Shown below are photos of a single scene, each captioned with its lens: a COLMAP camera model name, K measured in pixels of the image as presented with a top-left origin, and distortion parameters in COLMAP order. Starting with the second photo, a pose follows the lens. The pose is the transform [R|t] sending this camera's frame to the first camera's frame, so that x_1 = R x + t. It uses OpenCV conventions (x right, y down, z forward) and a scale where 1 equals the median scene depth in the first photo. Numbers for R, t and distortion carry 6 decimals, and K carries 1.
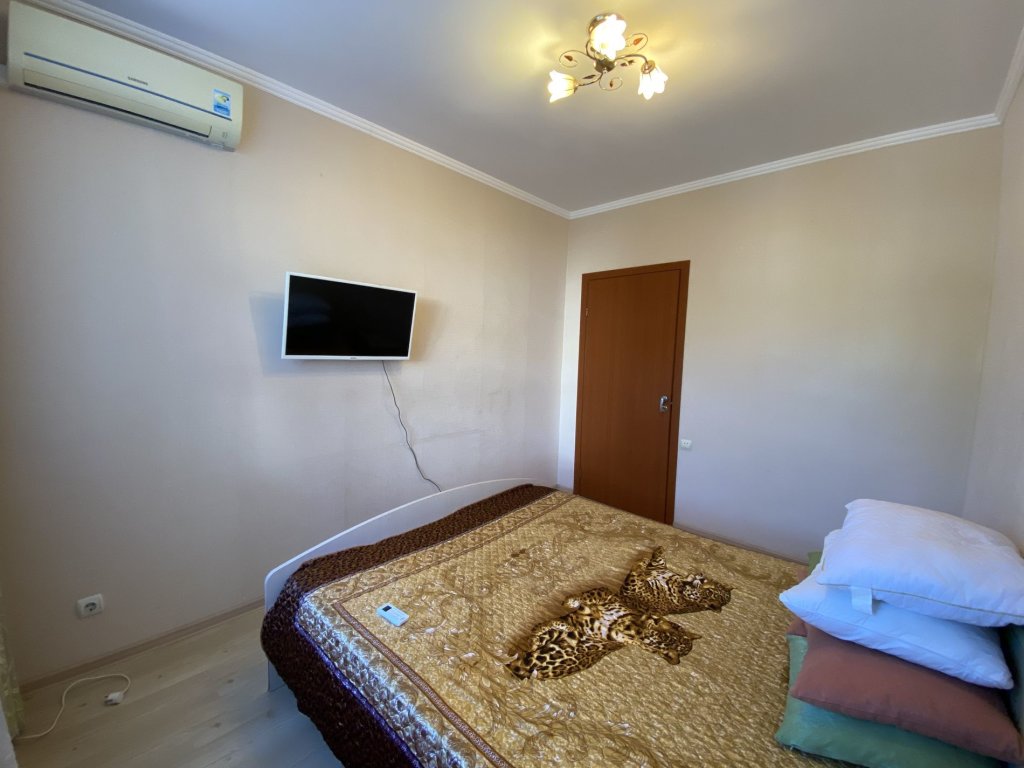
lens RADIAL K [[420.9, 0, 495.0], [0, 420.9, 385.1], [0, 0, 1]] dist [-0.001956, -0.001082]
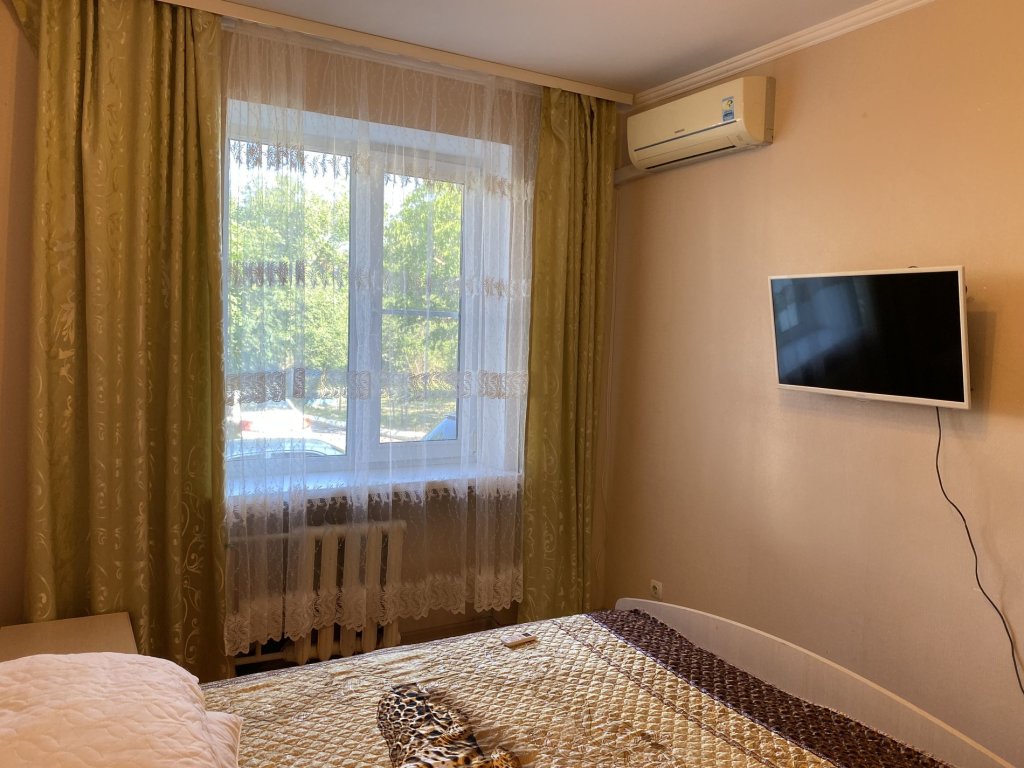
lens RADIAL K [[782.8, 0, 512.9], [0, 782.8, 375.3], [0, 0, 1]] dist [0.038225, -0.037966]
pose [[-0.287617, 0.017283, -0.957589, 1.263329], [-0.124352, 0.990700, 0.055231, -0.133088], [0.949638, 0.134964, -0.282793, 1.208067]]
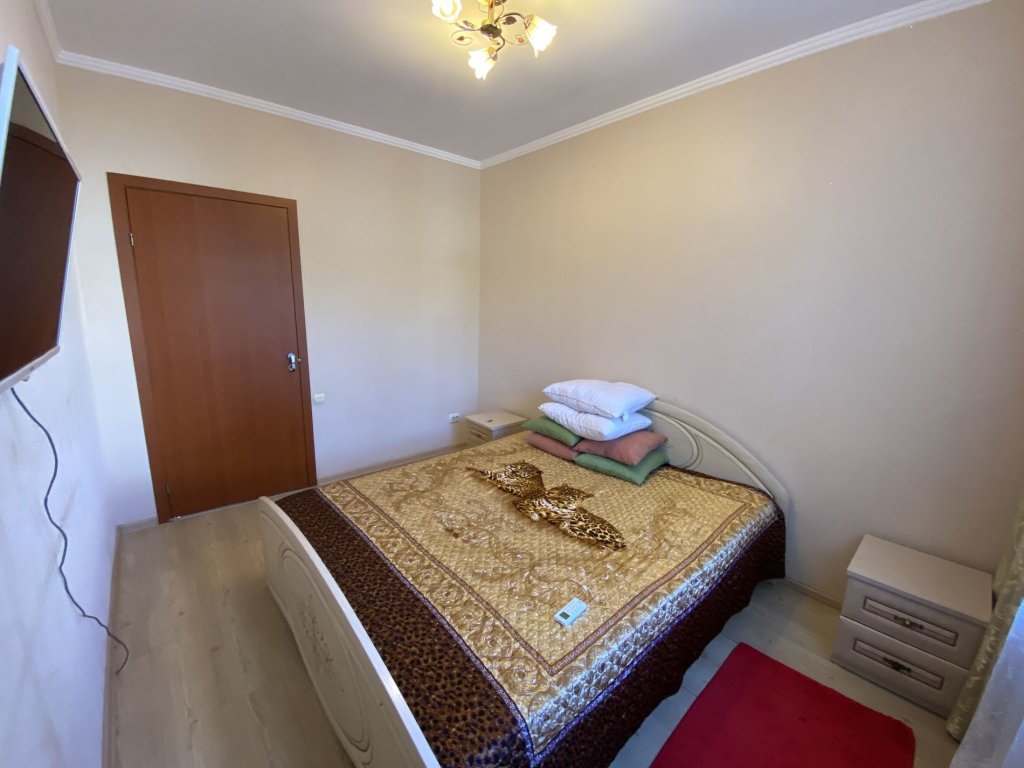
lens RADIAL K [[420.9, 0, 511.0], [0, 420.9, 392.1], [0, 0, 1]] dist [-0.001956, -0.001082]
pose [[0.096008, -0.252172, 0.962908, -0.889304], [0.088544, 0.965705, 0.244077, -0.153183], [-0.991435, 0.061827, 0.115044, 0.843577]]
